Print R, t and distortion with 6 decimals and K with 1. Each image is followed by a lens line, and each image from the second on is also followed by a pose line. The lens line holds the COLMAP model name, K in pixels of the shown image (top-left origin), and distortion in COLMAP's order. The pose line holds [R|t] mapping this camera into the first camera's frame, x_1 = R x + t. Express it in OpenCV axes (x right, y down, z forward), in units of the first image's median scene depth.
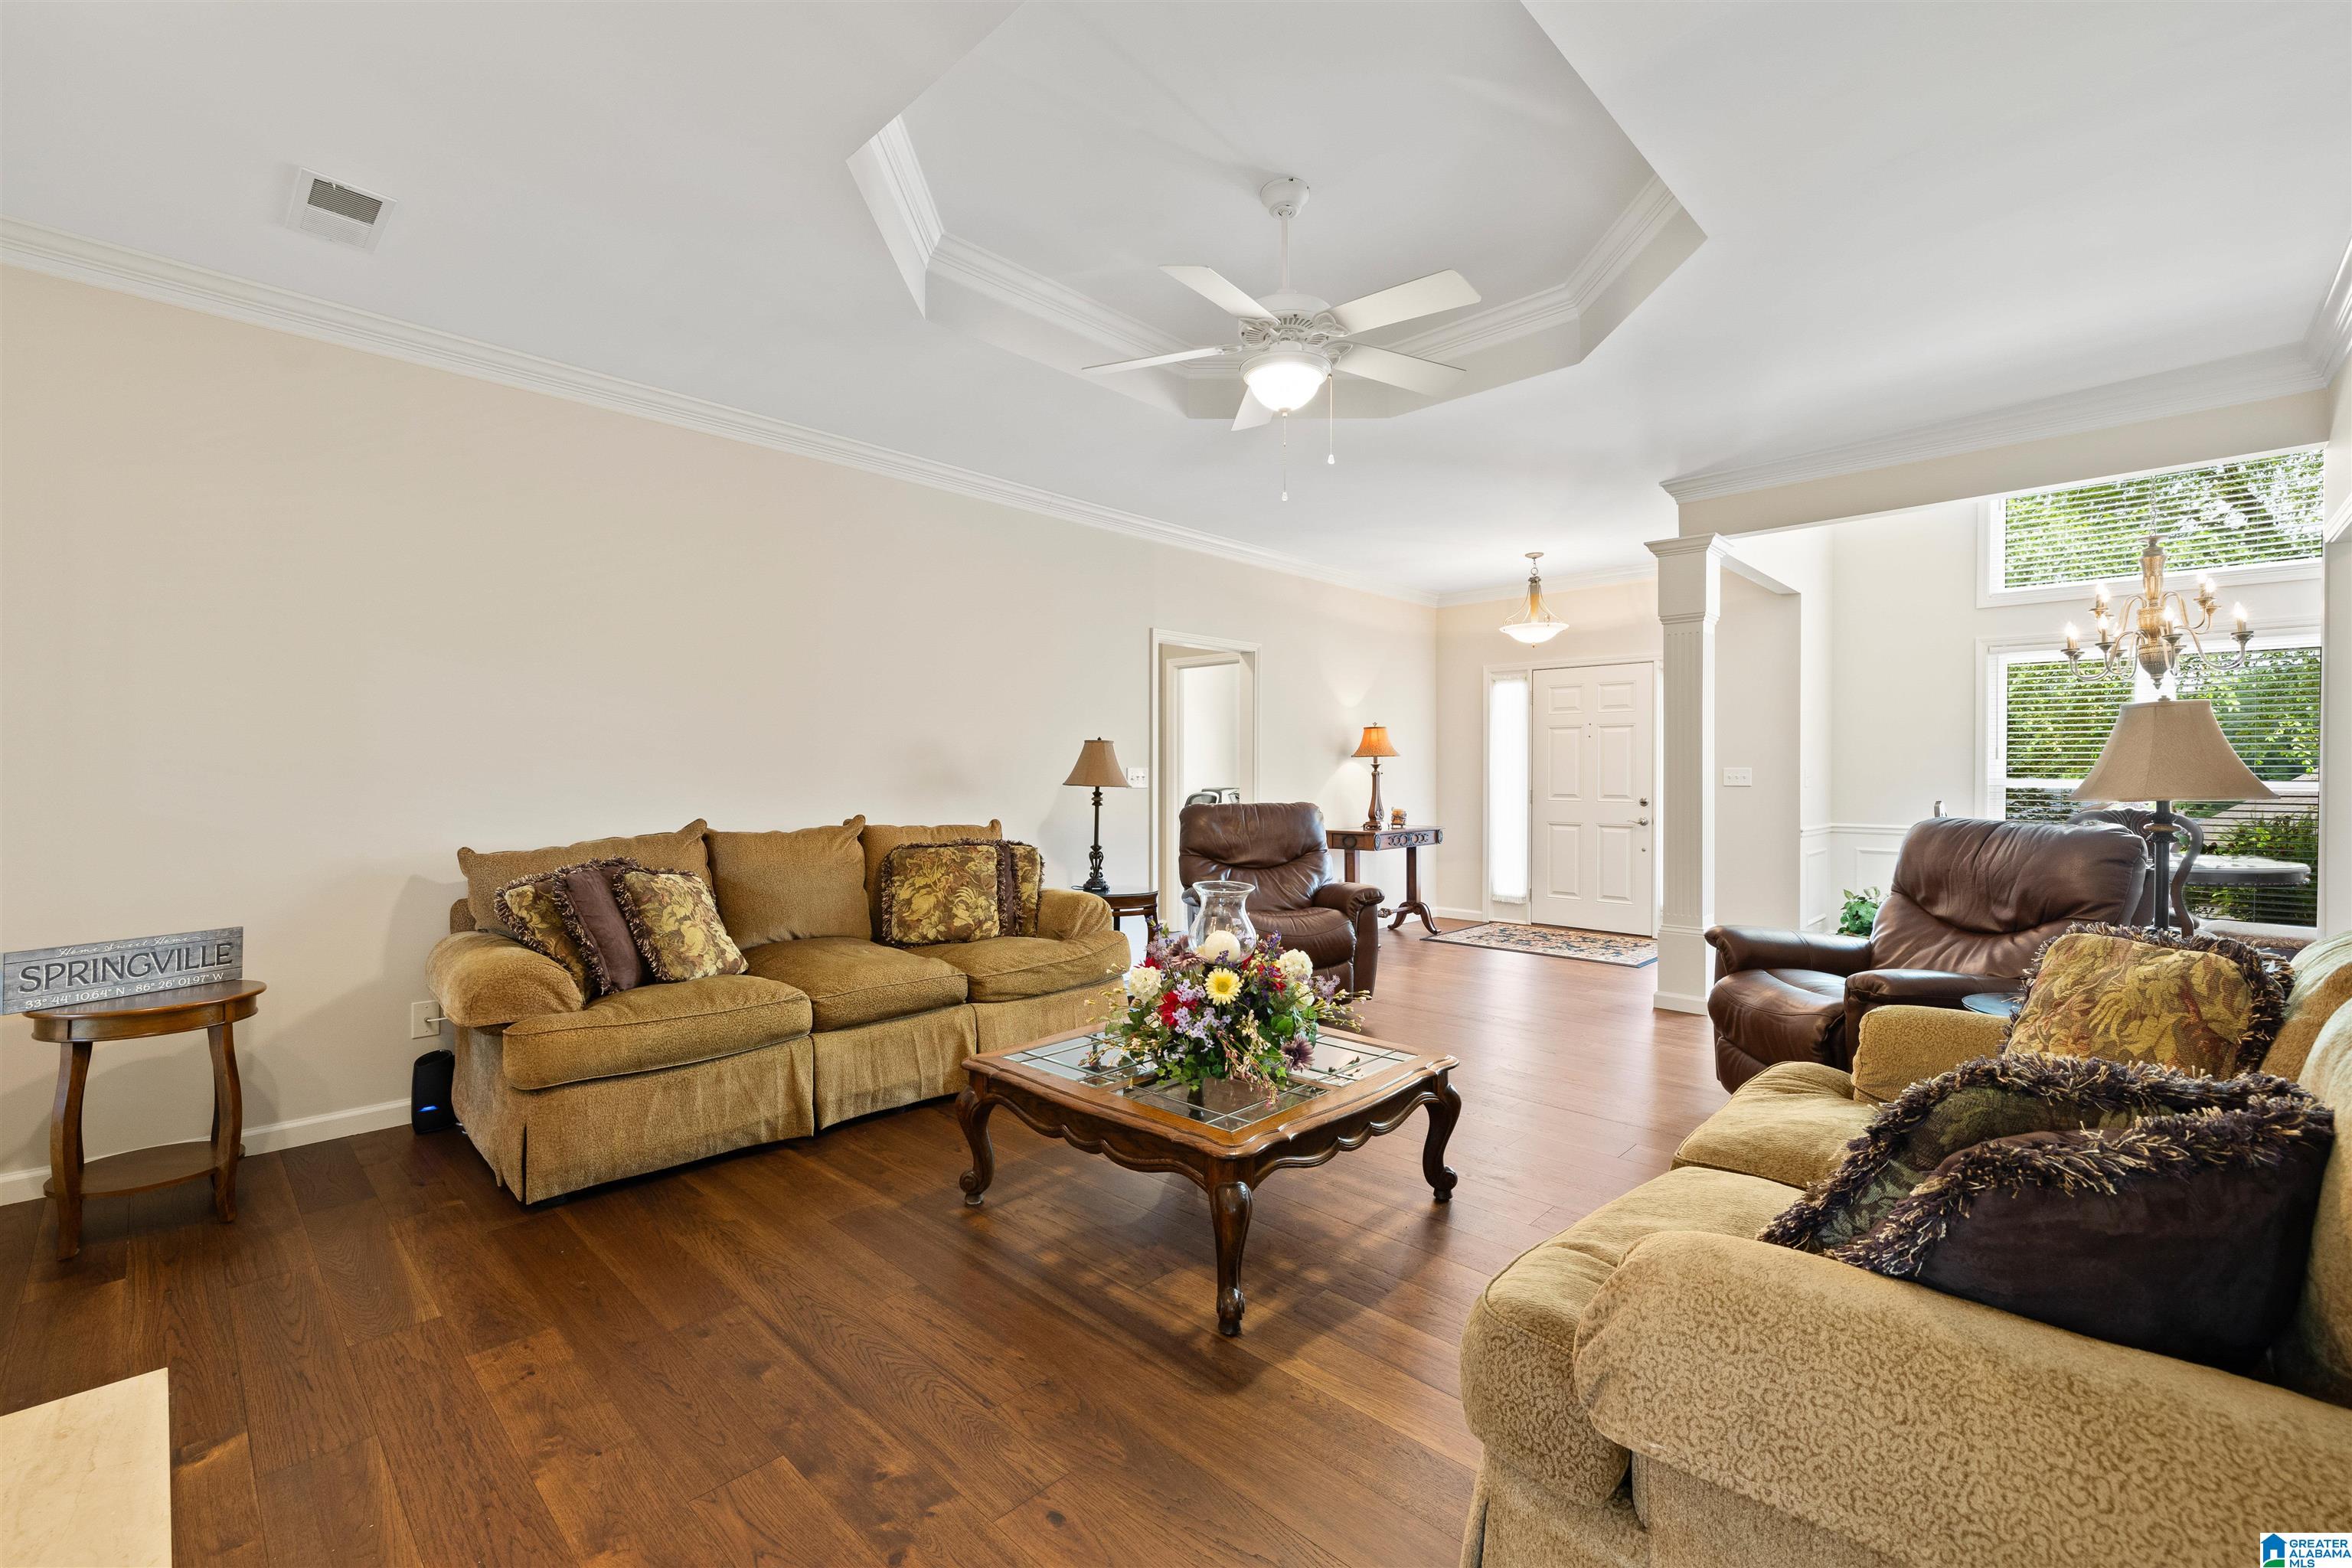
lens RADIAL K [[983.8, 0, 1161.8], [0, 983.8, 777.8], [0, 0, 1]] dist [0.000356, 0.000115]
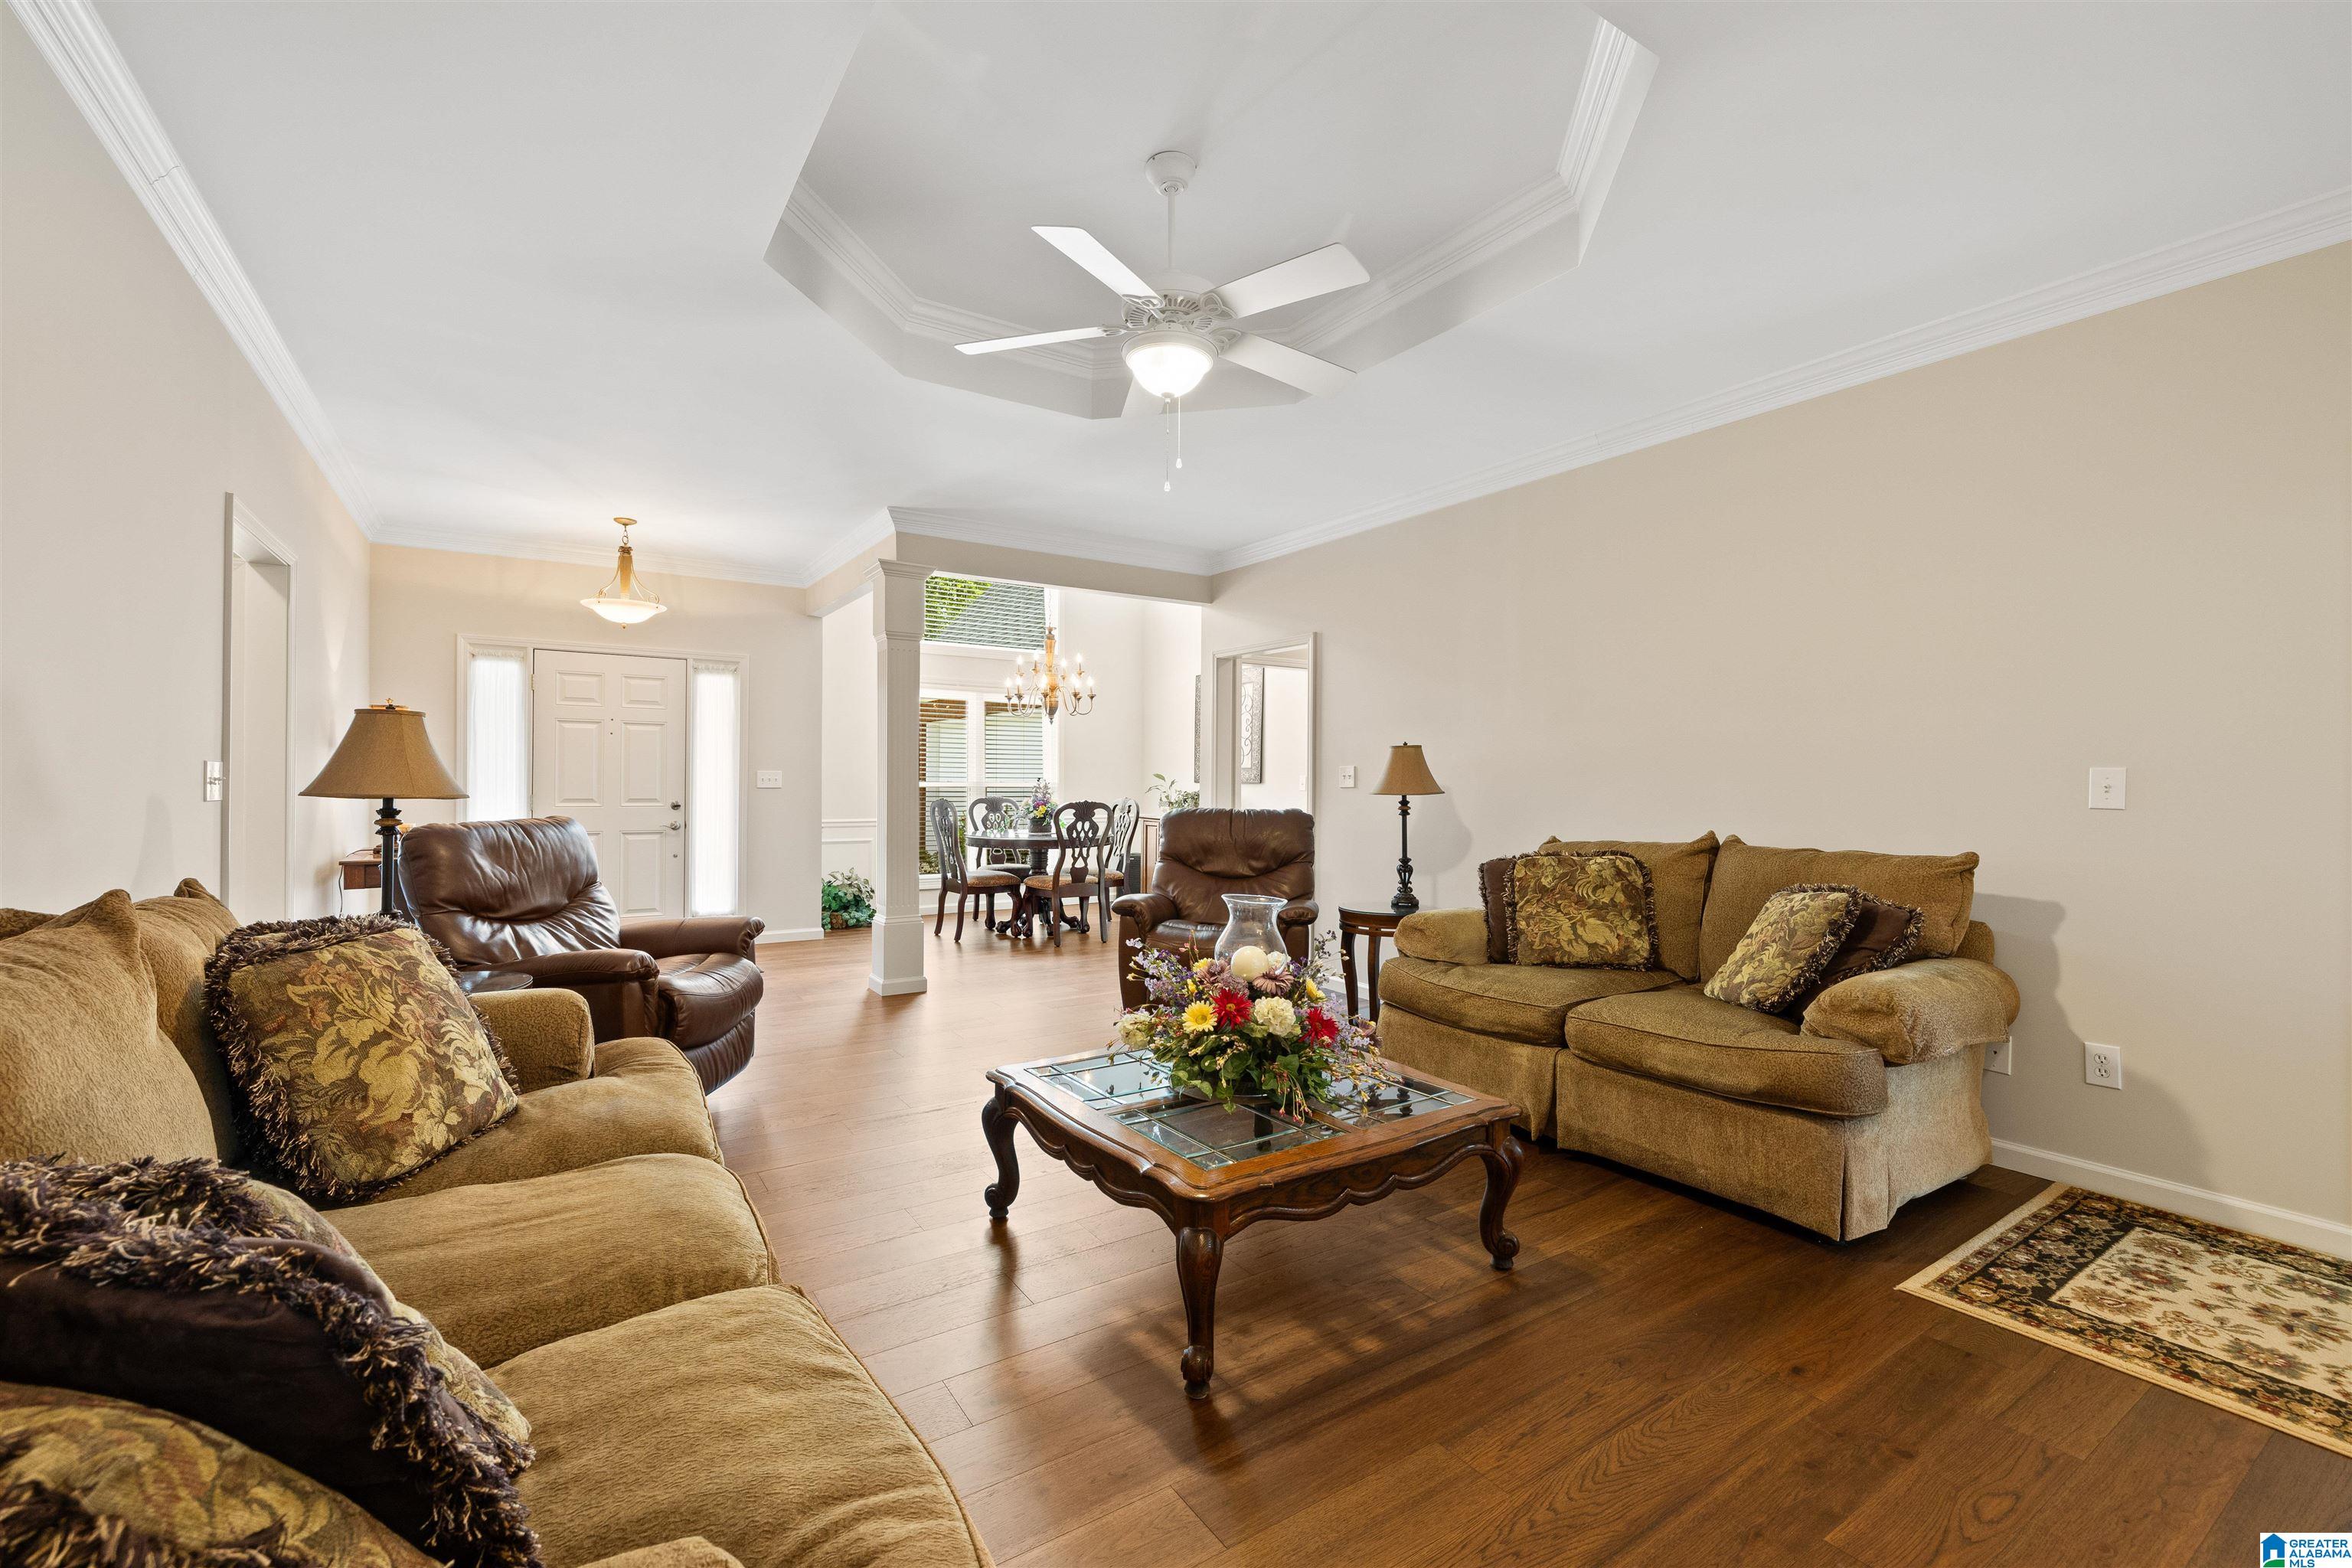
lens RADIAL K [[983.8, 0, 1161.8], [0, 983.8, 777.8], [0, 0, 1]] dist [0.000356, 0.000115]
pose [[0.228882, 0.001700, 0.973453, -0.799566], [-0.002167, 0.999997, -0.001237, -0.004351], [-0.973452, -0.001827, 0.228885, 0.788601]]
